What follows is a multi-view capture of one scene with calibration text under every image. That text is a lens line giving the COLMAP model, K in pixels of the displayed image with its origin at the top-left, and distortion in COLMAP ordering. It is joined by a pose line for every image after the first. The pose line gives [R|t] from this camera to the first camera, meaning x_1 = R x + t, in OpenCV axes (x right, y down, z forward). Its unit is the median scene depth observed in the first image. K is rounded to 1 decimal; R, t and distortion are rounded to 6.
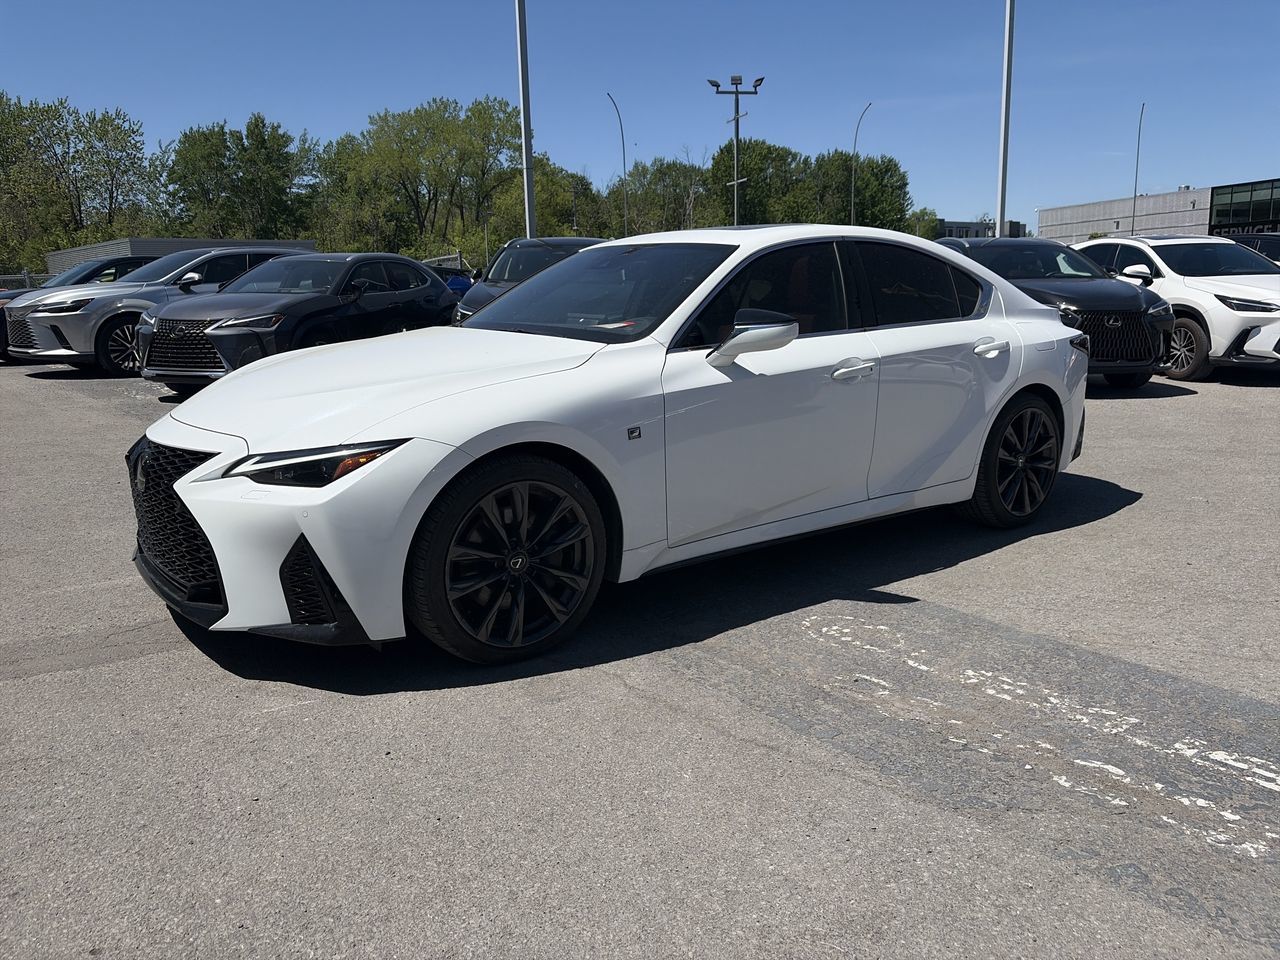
lens RADIAL K [[962.8, 0, 641.8], [0, 962.8, 484.8], [0, 0, 1]] dist [0.045614, -0.042719]
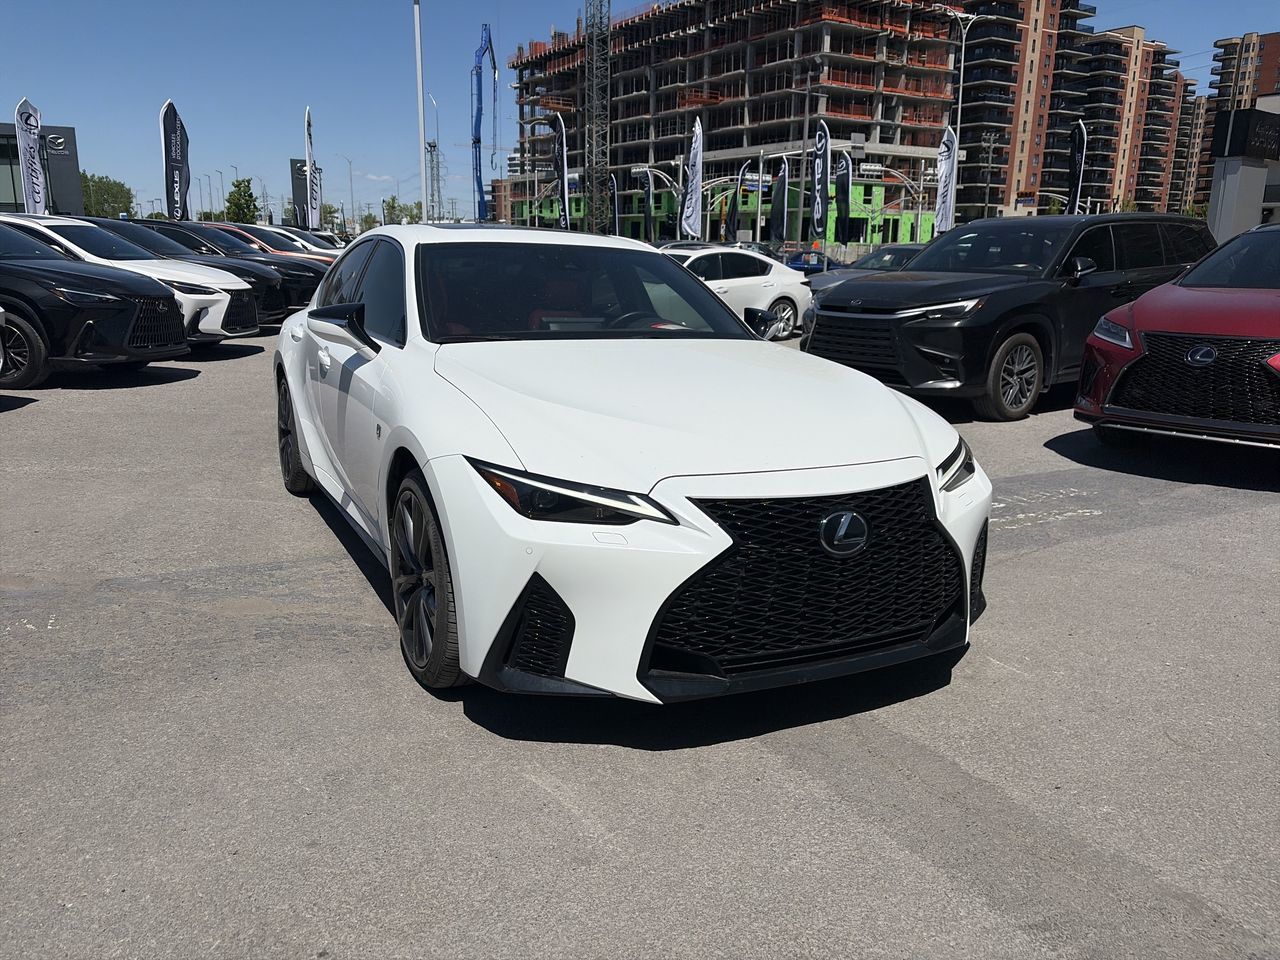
lens RADIAL K [[962.8, 0, 639.6], [0, 962.8, 473.1], [0, 0, 1]] dist [0.045614, -0.042719]
pose [[0.191533, -0.193981, 0.962126, -0.853936], [0.178810, 0.970766, 0.160127, -0.145072], [-0.965061, 0.141368, 0.220619, 0.638781]]
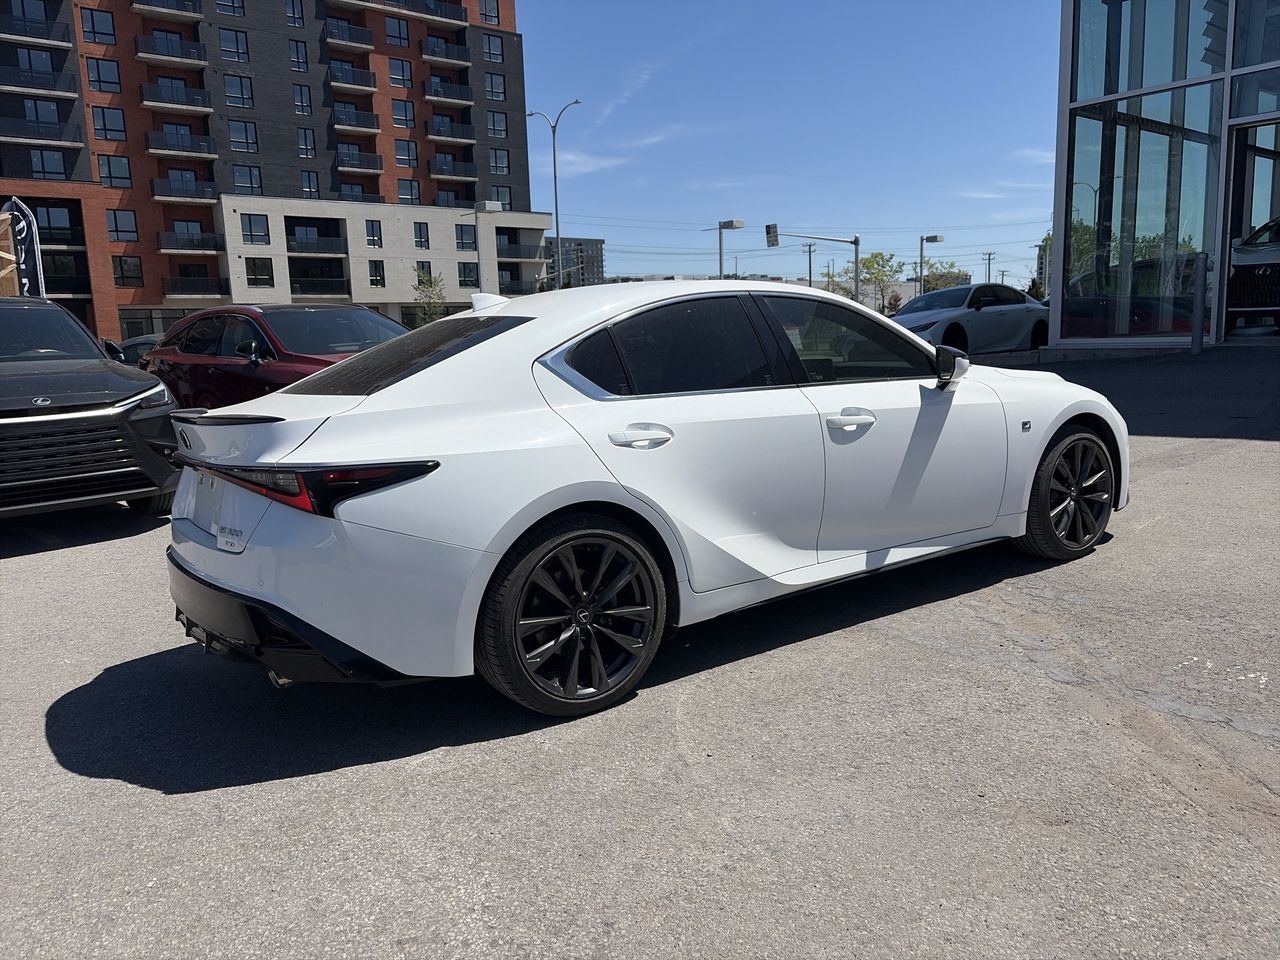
lens RADIAL K [[962.8, 0, 648.2], [0, 962.8, 481.9], [0, 0, 1]] dist [0.045614, -0.042719]
pose [[-0.996728, 0.053951, 0.060181, 0.068178], [0.071740, 0.933514, 0.351289, -0.399332], [-0.037227, 0.354457, -0.934331, 1.853893]]
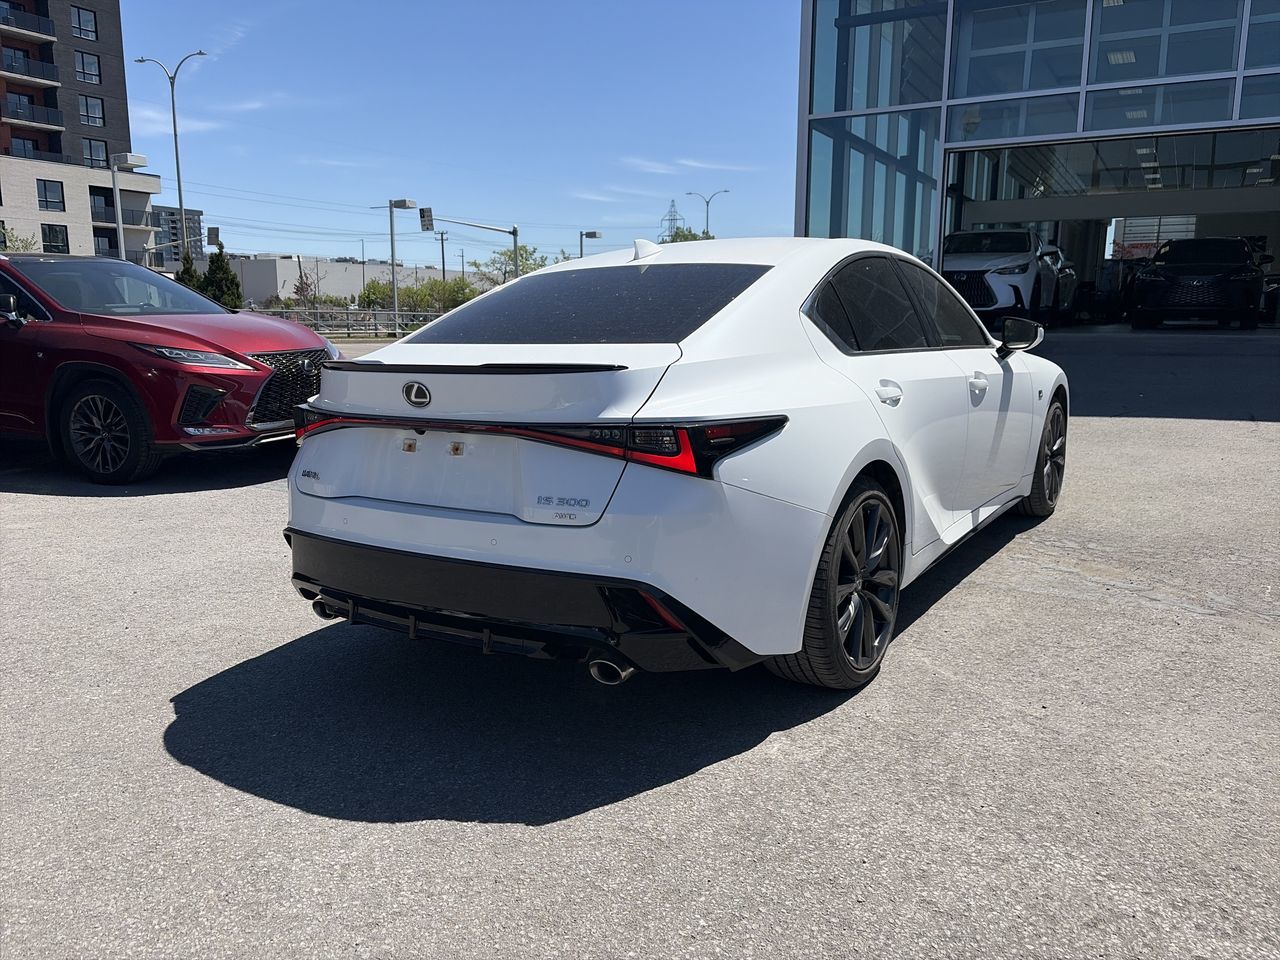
lens RADIAL K [[962.8, 0, 638.2], [0, 962.8, 486.7], [0, 0, 1]] dist [0.045614, -0.042719]
pose [[-0.948771, 0.081348, -0.305313, 0.482834], [-0.039579, 0.928079, 0.370273, -0.369312], [0.313476, 0.363388, -0.877315, 1.754683]]
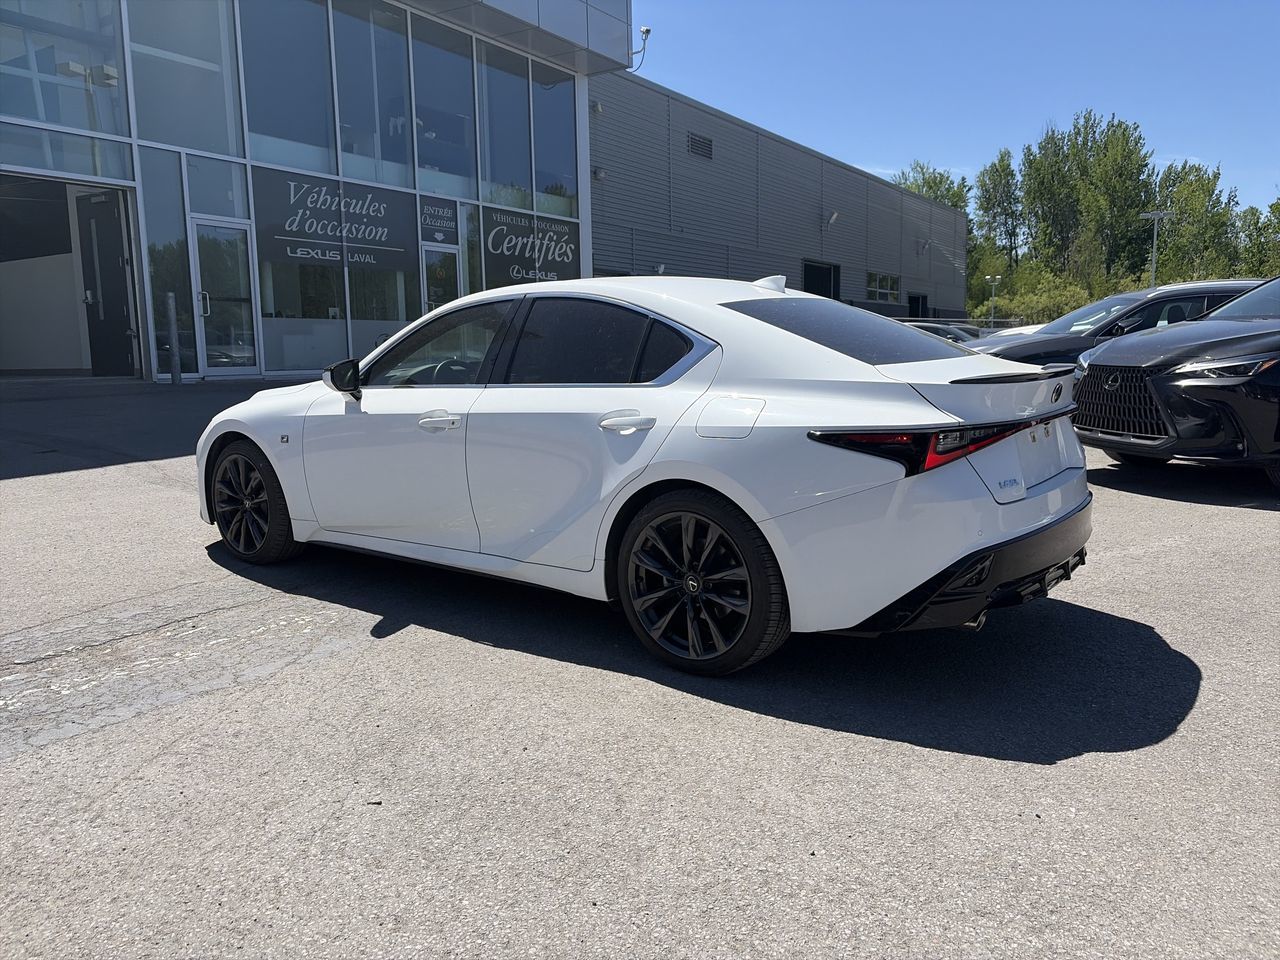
lens RADIAL K [[962.8, 0, 639.3], [0, 962.8, 477.9], [0, 0, 1]] dist [0.045614, -0.042719]
pose [[0.254078, 0.150128, -0.955461, 1.045484], [-0.184897, 0.977200, 0.104376, -0.167975], [0.949346, 0.150142, 0.276043, 0.739276]]
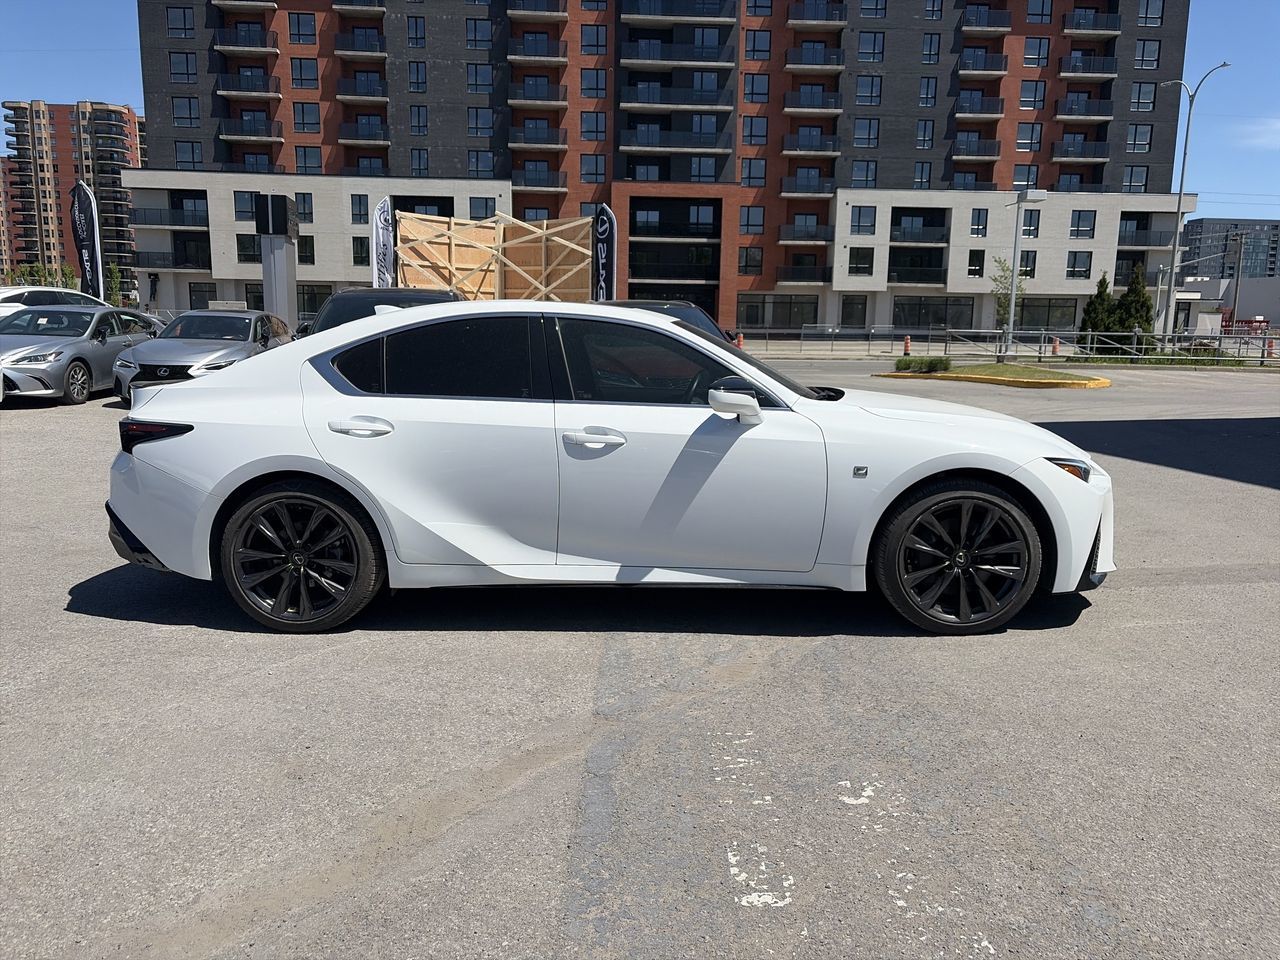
lens RADIAL K [[962.8, 0, 634.0], [0, 962.8, 480.7], [0, 0, 1]] dist [0.045614, -0.042719]
pose [[-0.770230, -0.085948, 0.631949, -0.618150], [0.136240, 0.945831, 0.294689, -0.364574], [-0.623045, 0.313075, -0.716798, 1.682435]]
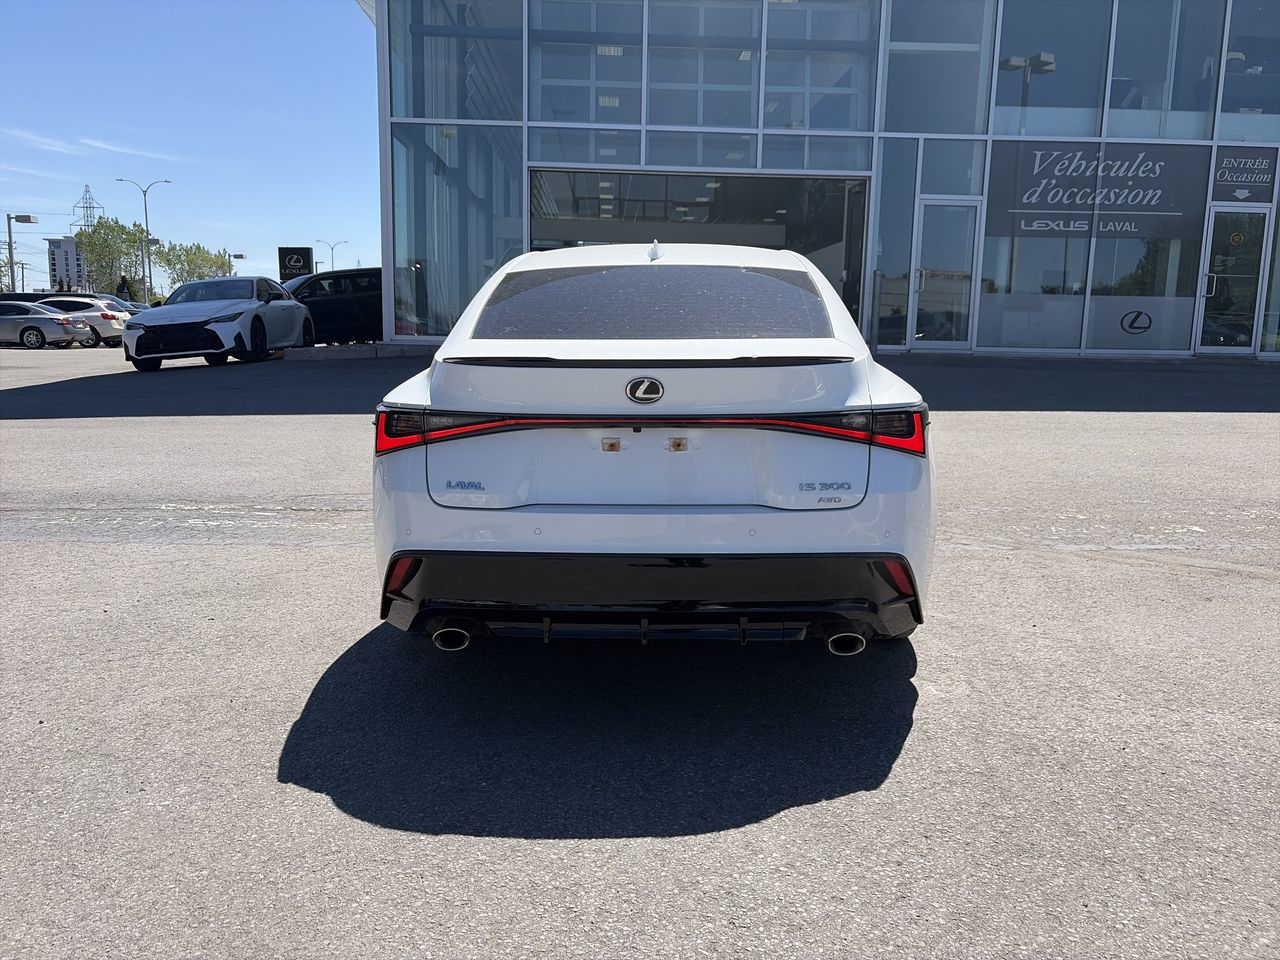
lens RADIAL K [[962.8, 0, 646.4], [0, 962.8, 480.9], [0, 0, 1]] dist [0.045614, -0.042719]
pose [[-0.644545, 0.135340, -0.752493, 0.829358], [-0.155709, 0.940345, 0.302498, -0.322930], [0.748543, 0.312144, -0.585021, 1.541244]]
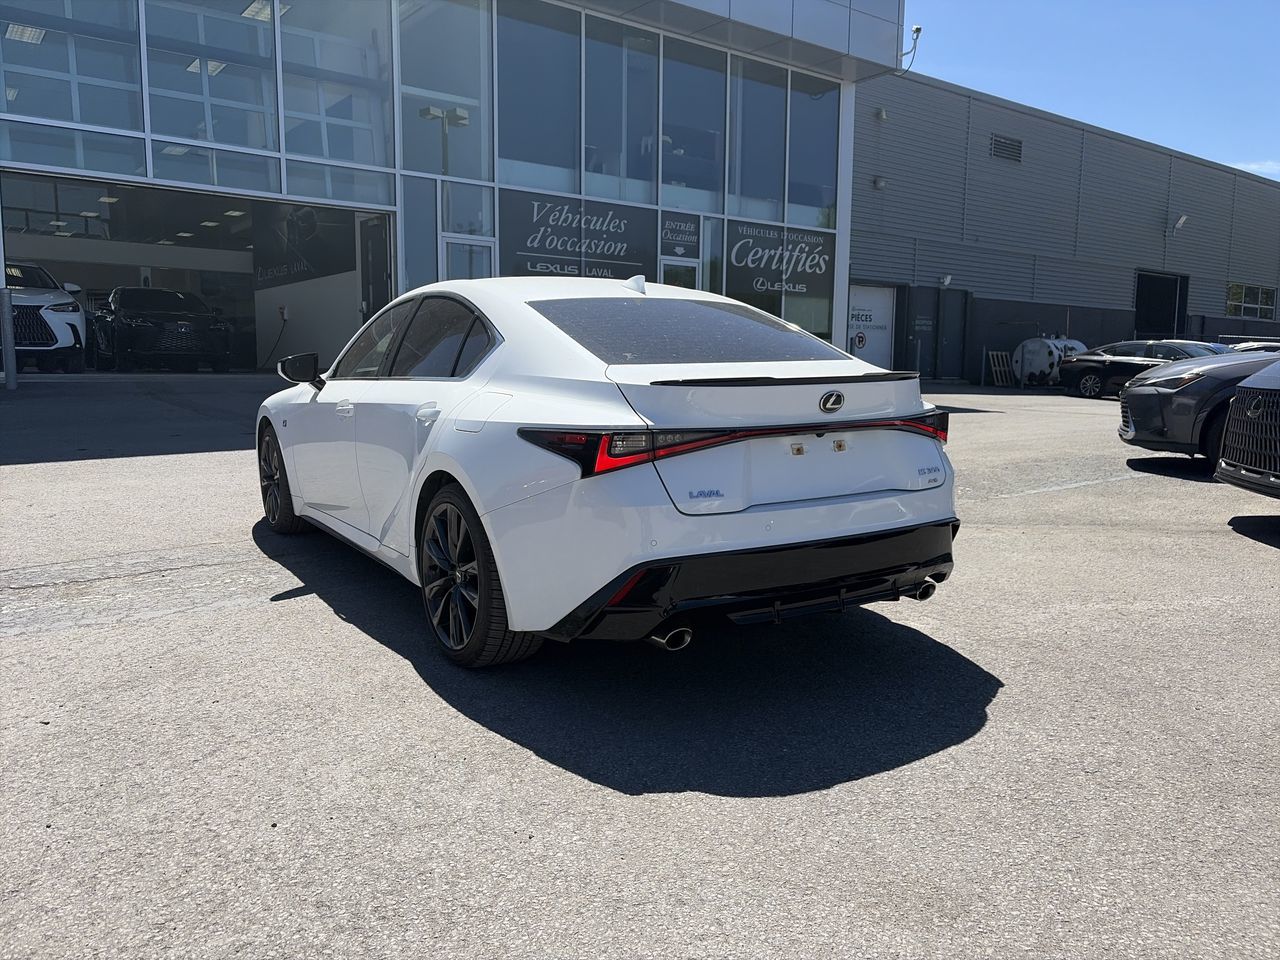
lens RADIAL K [[962.8, 0, 630.7], [0, 962.8, 486.1], [0, 0, 1]] dist [0.045614, -0.042719]
pose [[-0.098966, 0.148388, -0.983965, 1.078264], [-0.205912, 0.964363, 0.166142, -0.236187], [0.973553, 0.219053, -0.064884, 1.144306]]
